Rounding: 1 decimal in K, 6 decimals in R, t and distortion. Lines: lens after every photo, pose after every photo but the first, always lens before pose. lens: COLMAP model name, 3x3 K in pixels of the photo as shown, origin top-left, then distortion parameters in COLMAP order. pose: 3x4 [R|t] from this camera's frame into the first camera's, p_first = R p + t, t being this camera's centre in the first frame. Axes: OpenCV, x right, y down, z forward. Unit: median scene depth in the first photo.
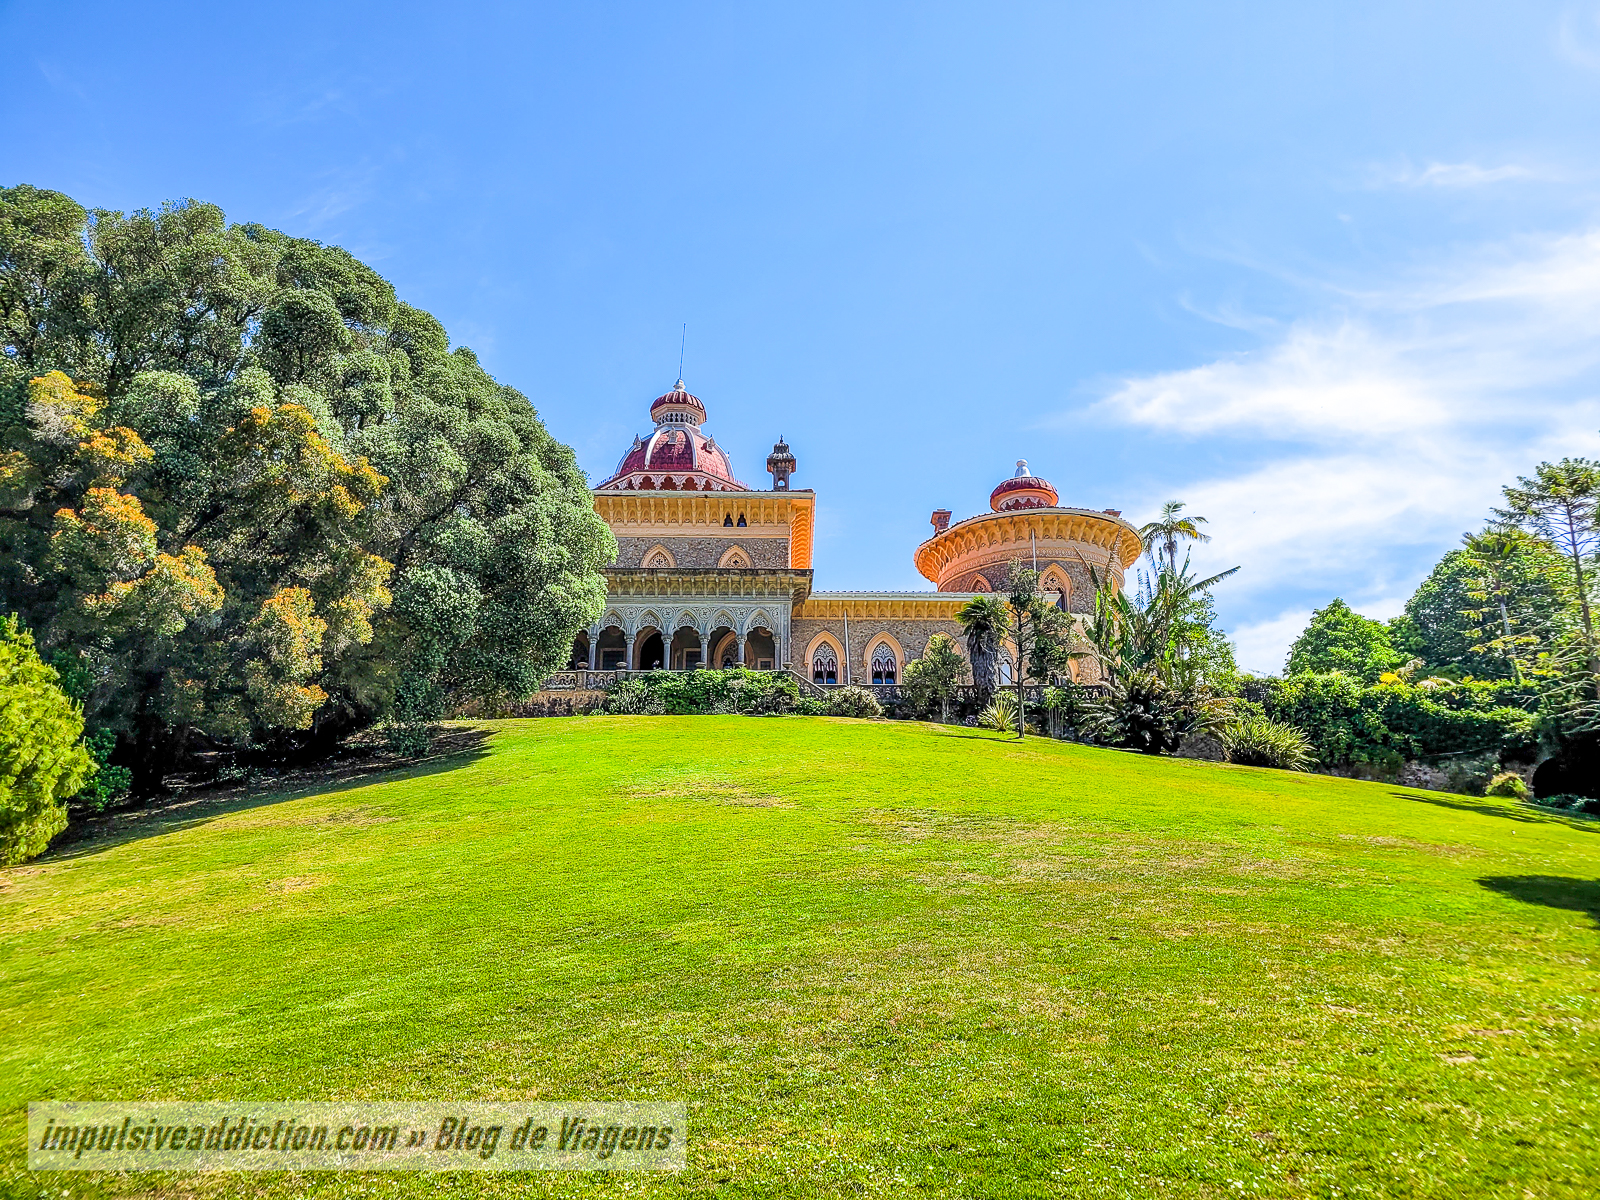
lens RADIAL K [[1228.6, 0, 819.0], [0, 1228.6, 635.2], [0, 0, 1]] dist [0.037323, -0.002842]
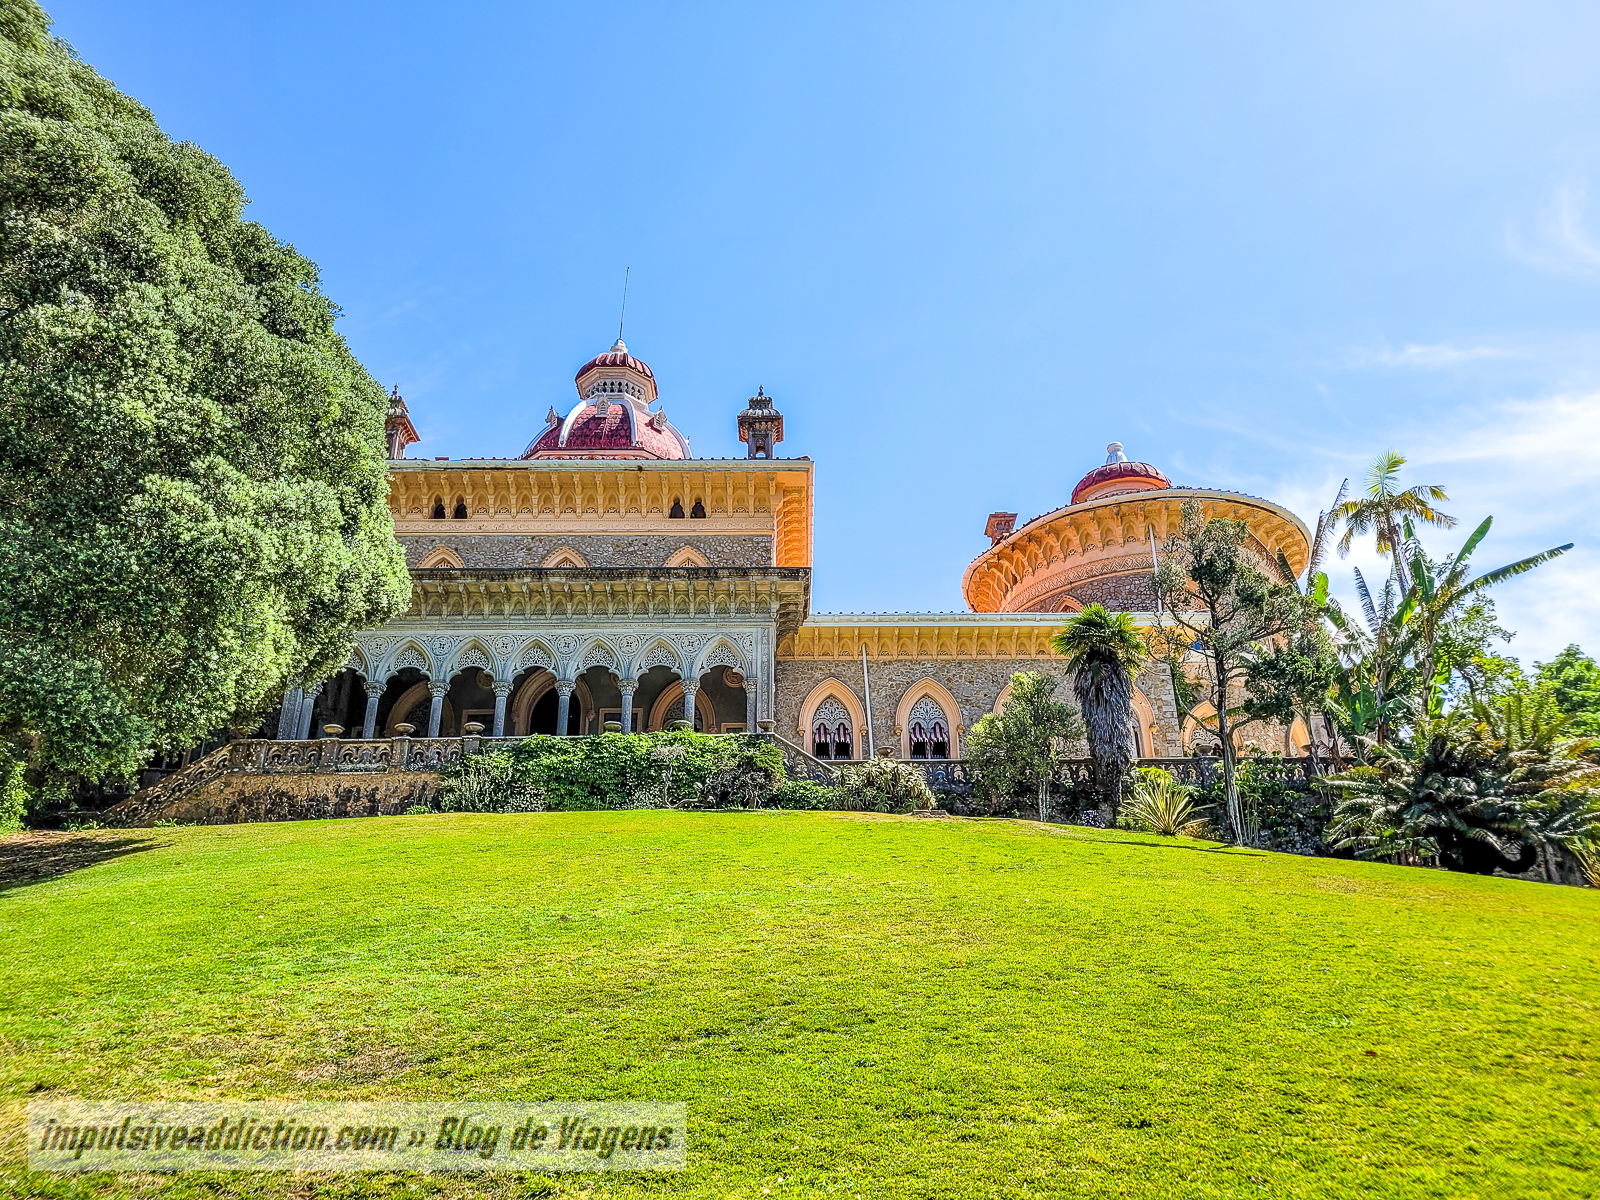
lens RADIAL K [[1228.6, 0, 819.0], [0, 1228.6, 635.2], [0, 0, 1]] dist [0.037323, -0.002842]
pose [[0.999900, -0.013047, -0.005527, 0.002457], [0.012442, 0.995093, -0.098154, 0.037507], [0.006780, 0.098076, 0.995156, 0.406982]]
